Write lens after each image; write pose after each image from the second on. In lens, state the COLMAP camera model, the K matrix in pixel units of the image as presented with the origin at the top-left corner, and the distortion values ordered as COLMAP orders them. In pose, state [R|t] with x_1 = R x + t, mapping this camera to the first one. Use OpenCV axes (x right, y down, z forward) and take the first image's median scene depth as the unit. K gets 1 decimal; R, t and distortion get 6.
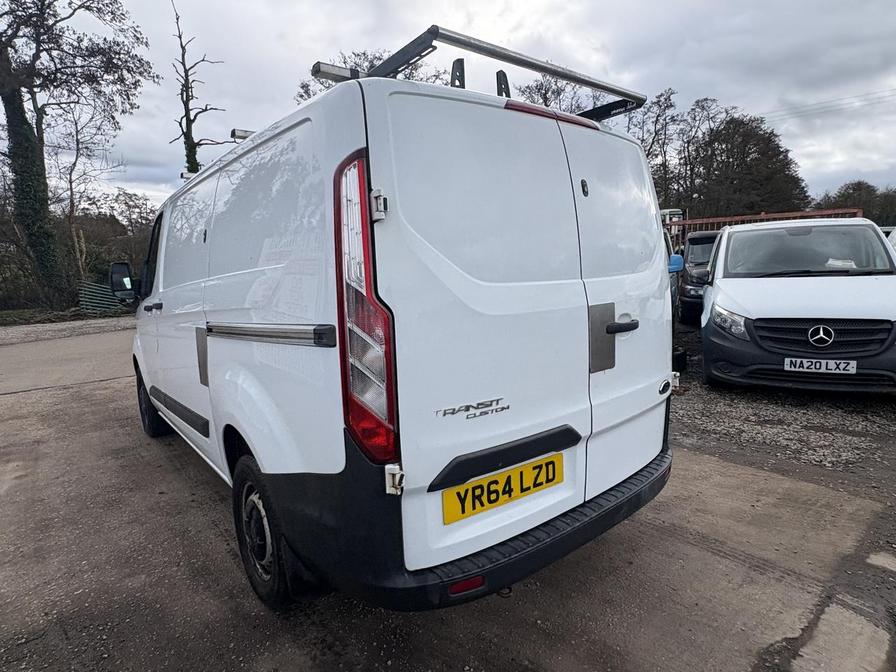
lens RADIAL K [[498.5, 0, 448.8], [0, 498.5, 333.1], [0, 0, 1]] dist [0.000529, 0.000154]
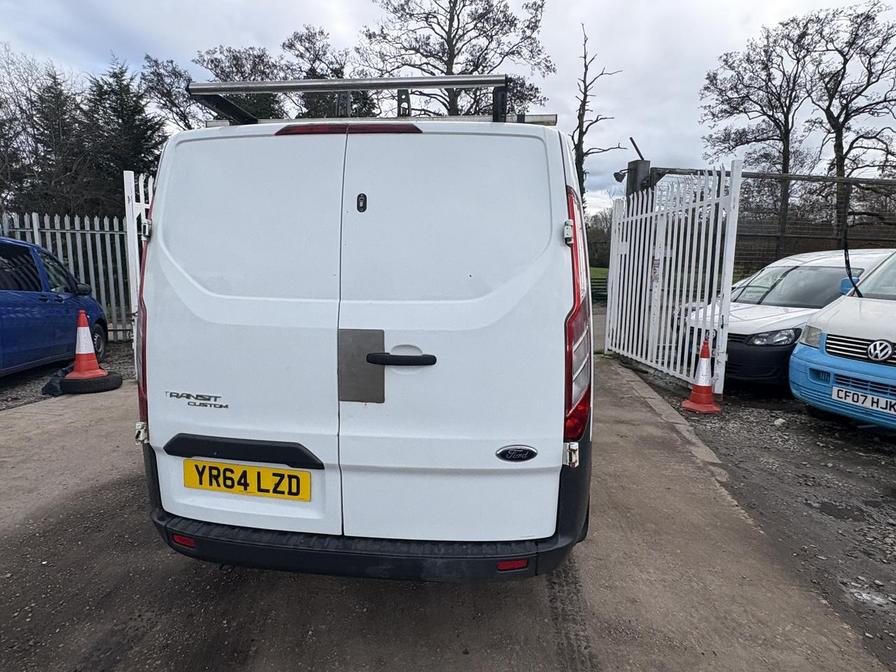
lens RADIAL K [[498.5, 0, 448.8], [0, 498.5, 333.1], [0, 0, 1]] dist [0.000529, 0.000154]
pose [[0.704911, 0.132480, -0.696814, 1.013432], [-0.134170, 0.989571, 0.052410, -0.115575], [0.696490, 0.056547, 0.715335, 0.440975]]
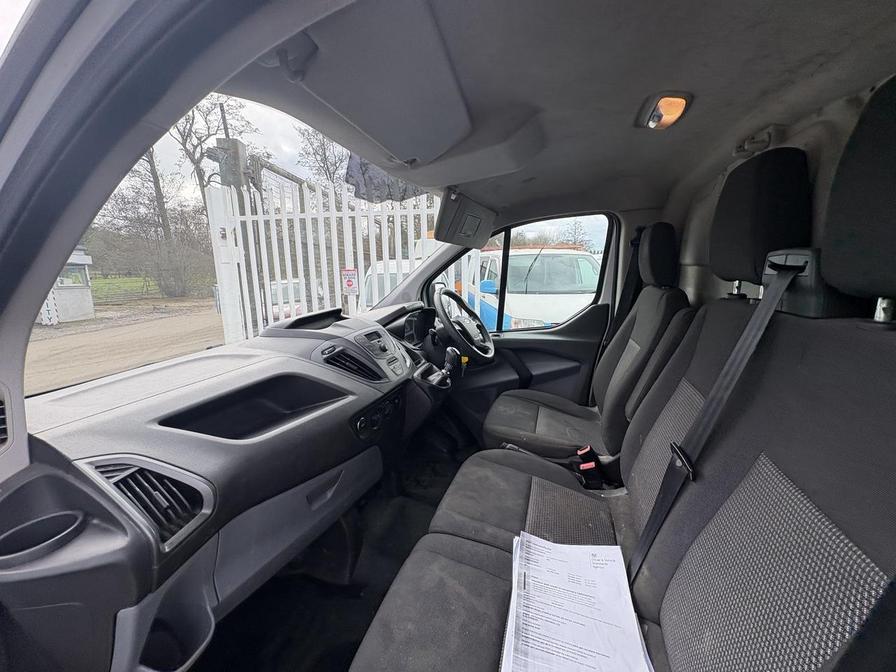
lens RADIAL K [[355.3, 0, 449.9], [0, 355.3, 337.7], [0, 0, 1]] dist [0.000188, -0.000359]
pose [[0.838522, -0.080045, 0.538956, -1.111306], [0.063028, 0.996760, 0.049975, -0.296677], [-0.541210, -0.007936, 0.840850, 1.755263]]
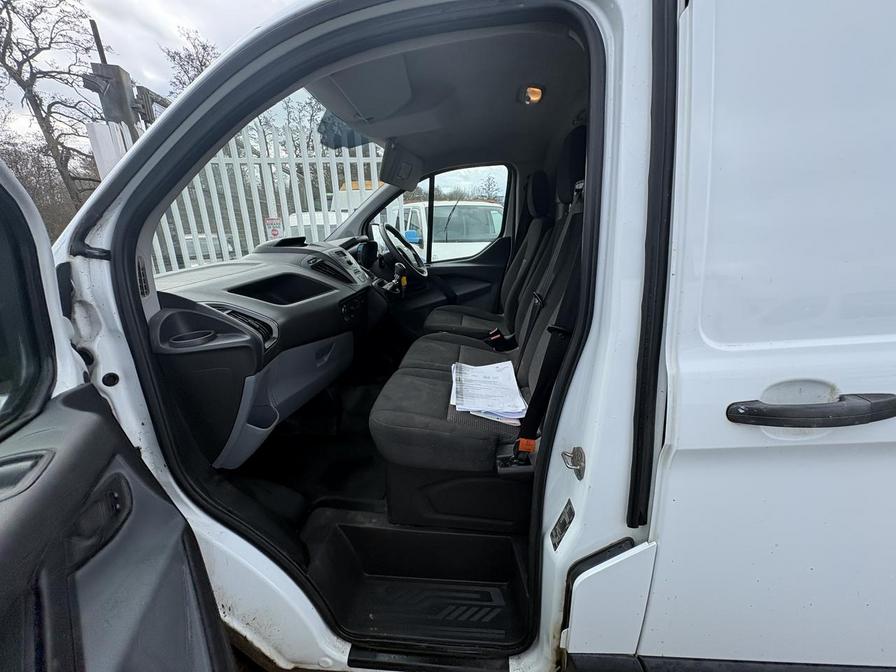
lens RADIAL K [[355.3, 0, 449.9], [0, 355.3, 337.7], [0, 0, 1]] dist [0.000188, -0.000359]
pose [[0.696731, -0.195931, 0.690055, -1.303363], [0.096678, 0.978846, 0.180316, -0.217295], [-0.710787, -0.058918, 0.700935, 1.591237]]
